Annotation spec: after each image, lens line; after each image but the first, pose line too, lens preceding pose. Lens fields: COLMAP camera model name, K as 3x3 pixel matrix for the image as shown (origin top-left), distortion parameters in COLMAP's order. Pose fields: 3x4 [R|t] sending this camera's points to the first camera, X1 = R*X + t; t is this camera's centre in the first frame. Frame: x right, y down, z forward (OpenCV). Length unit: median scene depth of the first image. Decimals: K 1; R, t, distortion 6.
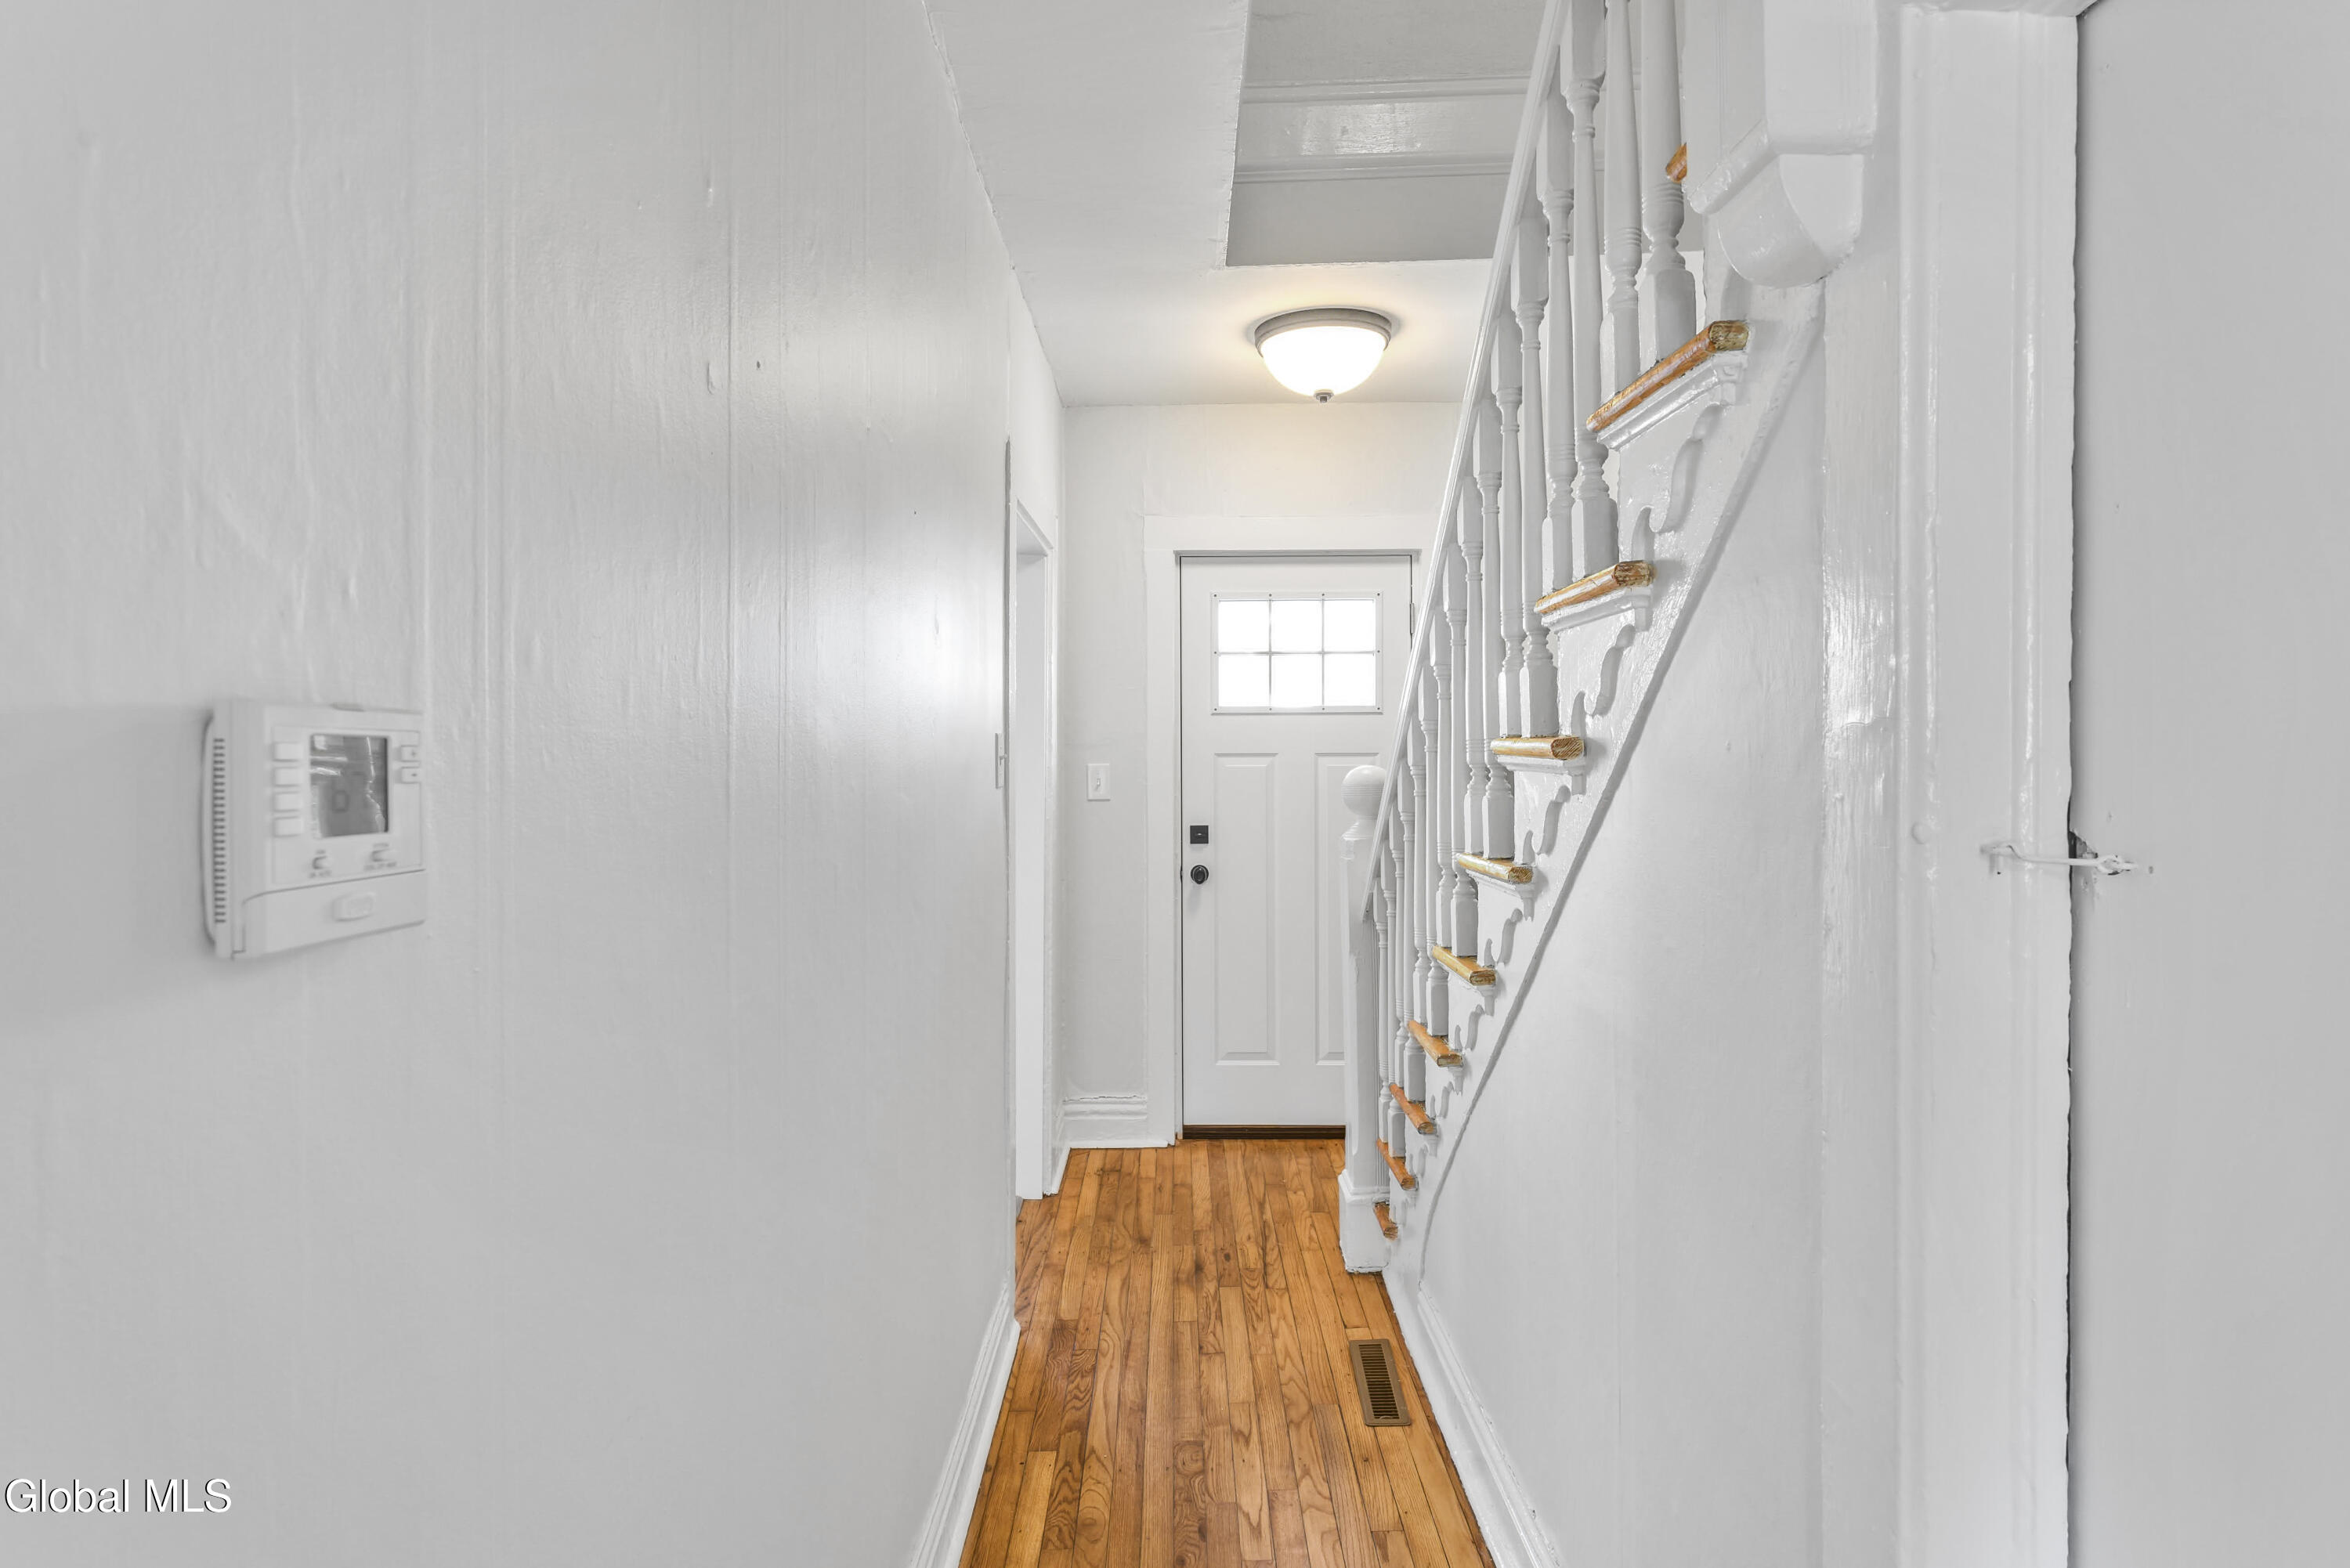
lens RADIAL K [[1192.2, 0, 1175.0], [0, 1192.2, 784.0], [0, 0, 1]] dist [0.001802, 0.000061]
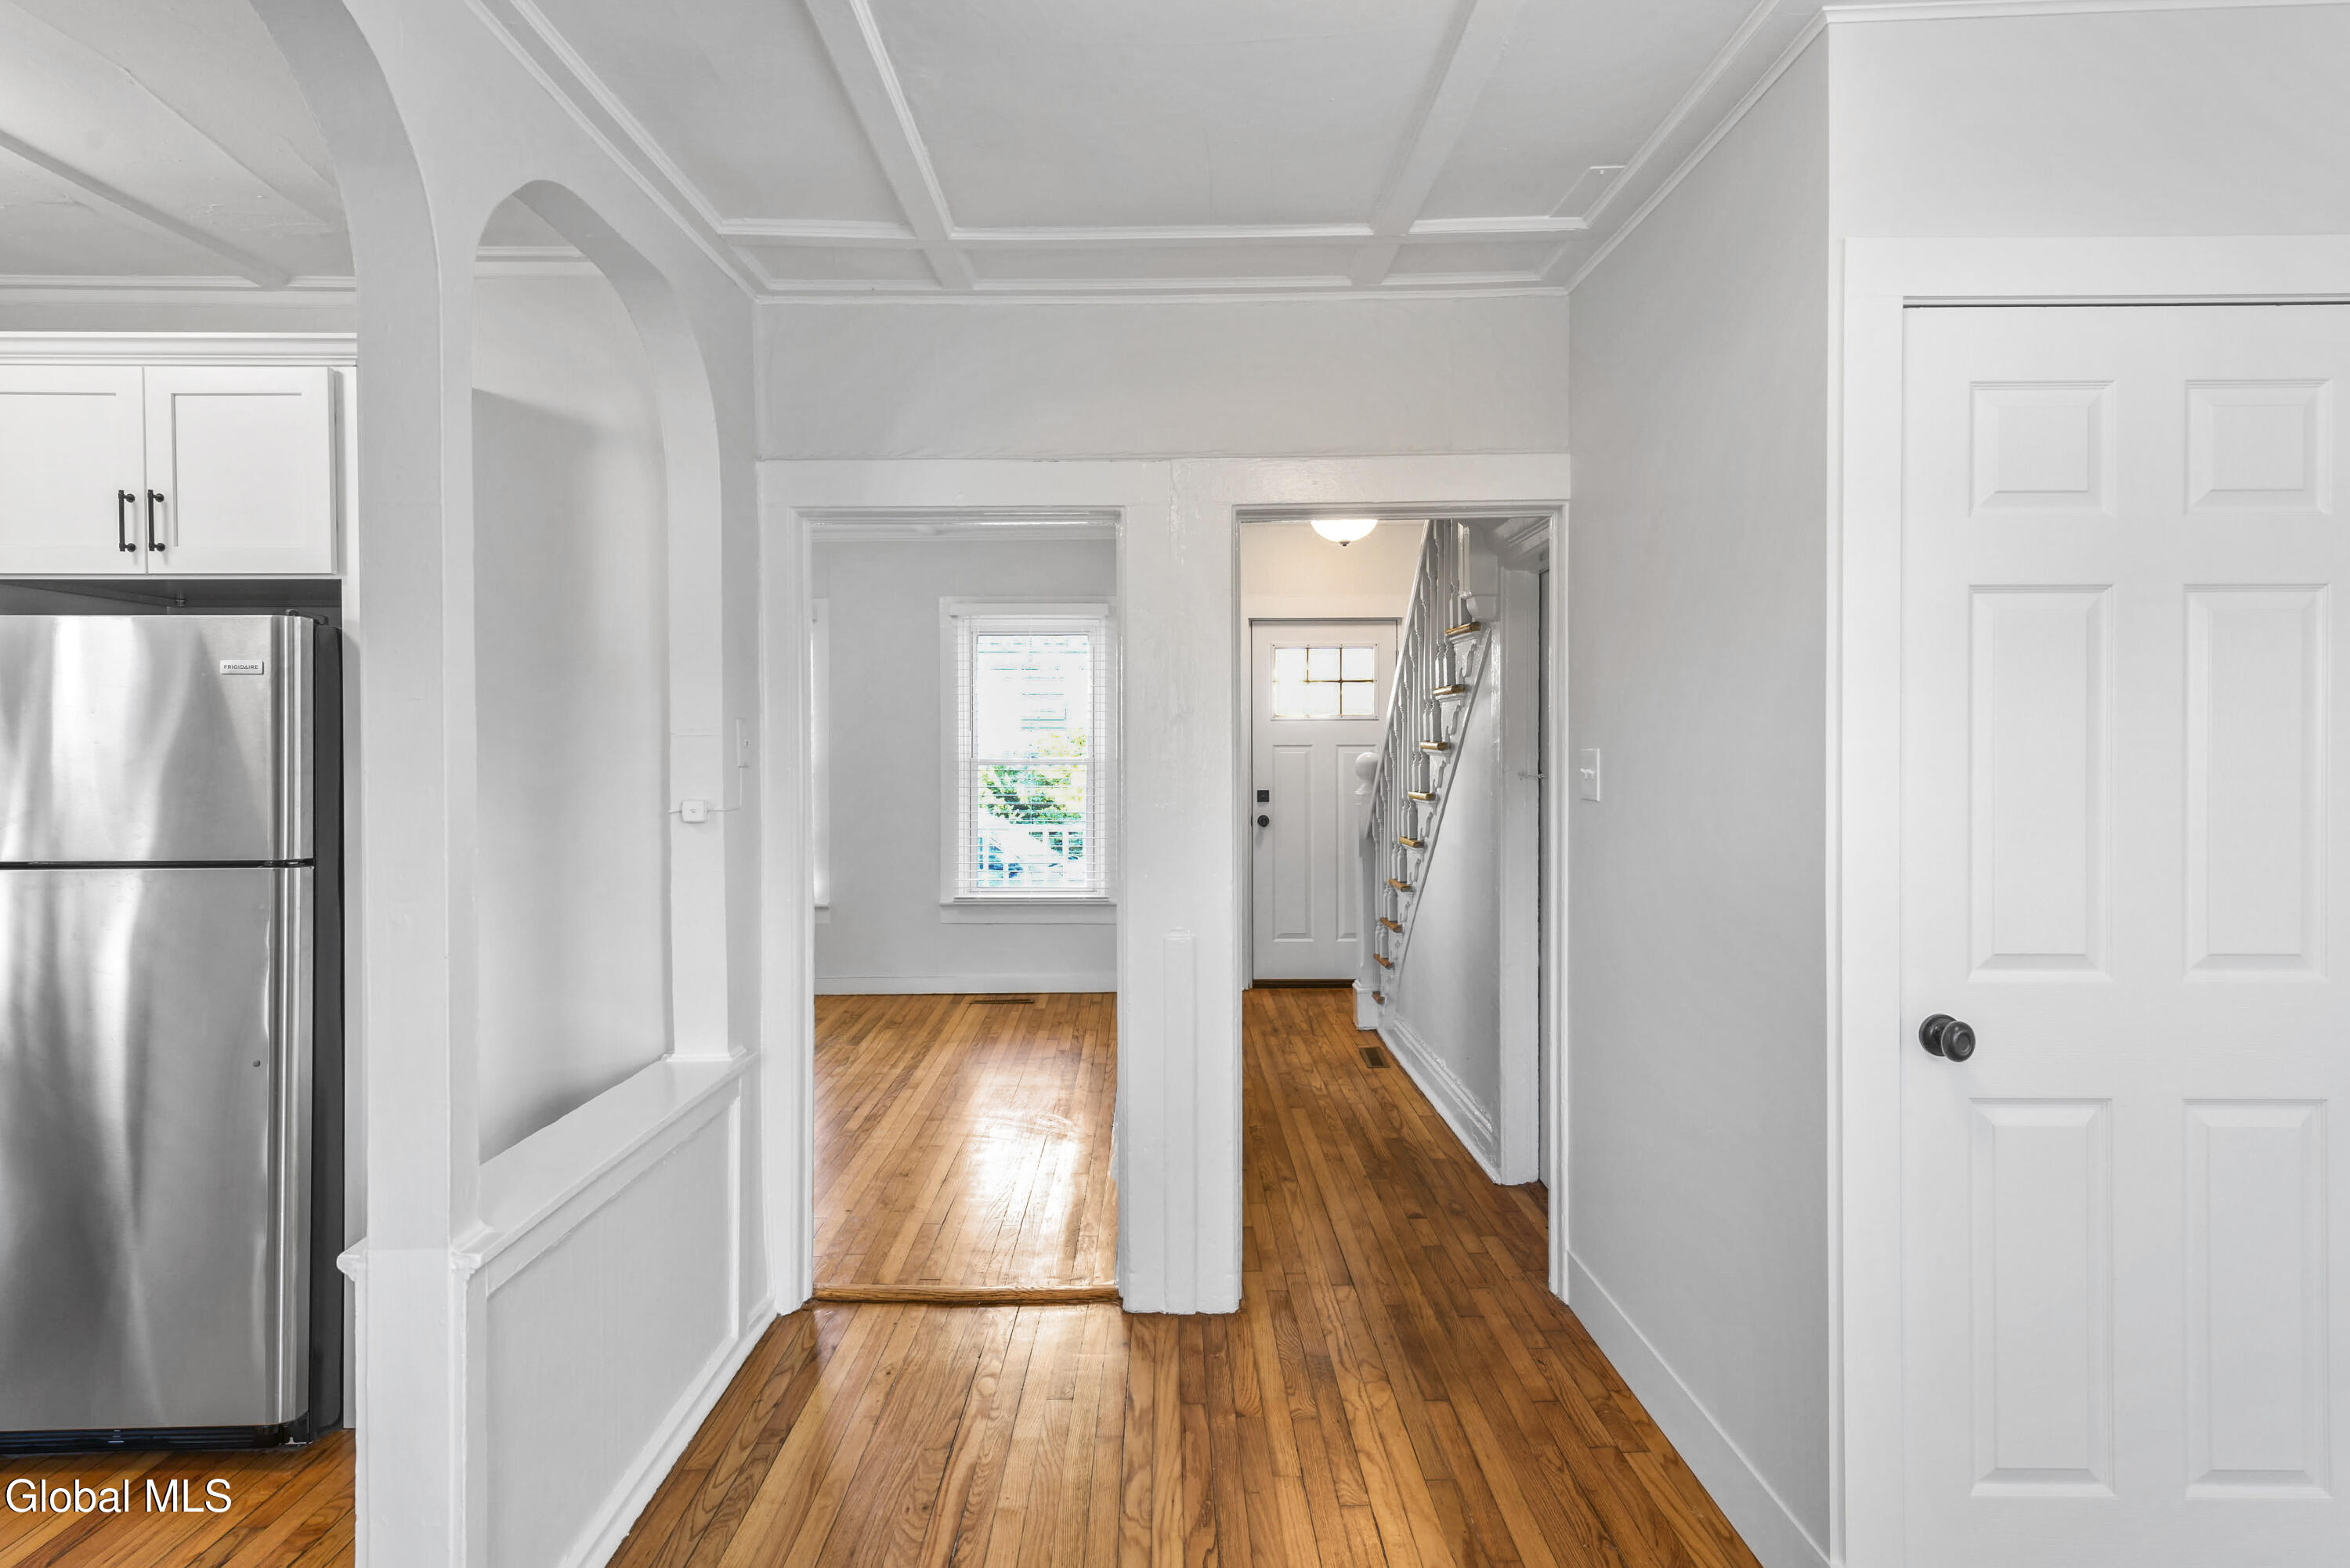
lens RADIAL K [[1392.5, 0, 1166.0], [0, 1392.5, 758.4], [0, 0, 1]] dist [0.021870, -0.000640]
pose [[0.999883, 0.003410, 0.014934, -0.184937], [-0.003232, 0.999924, -0.011910, 0.019895], [-0.014973, 0.011860, 0.999818, -1.150213]]
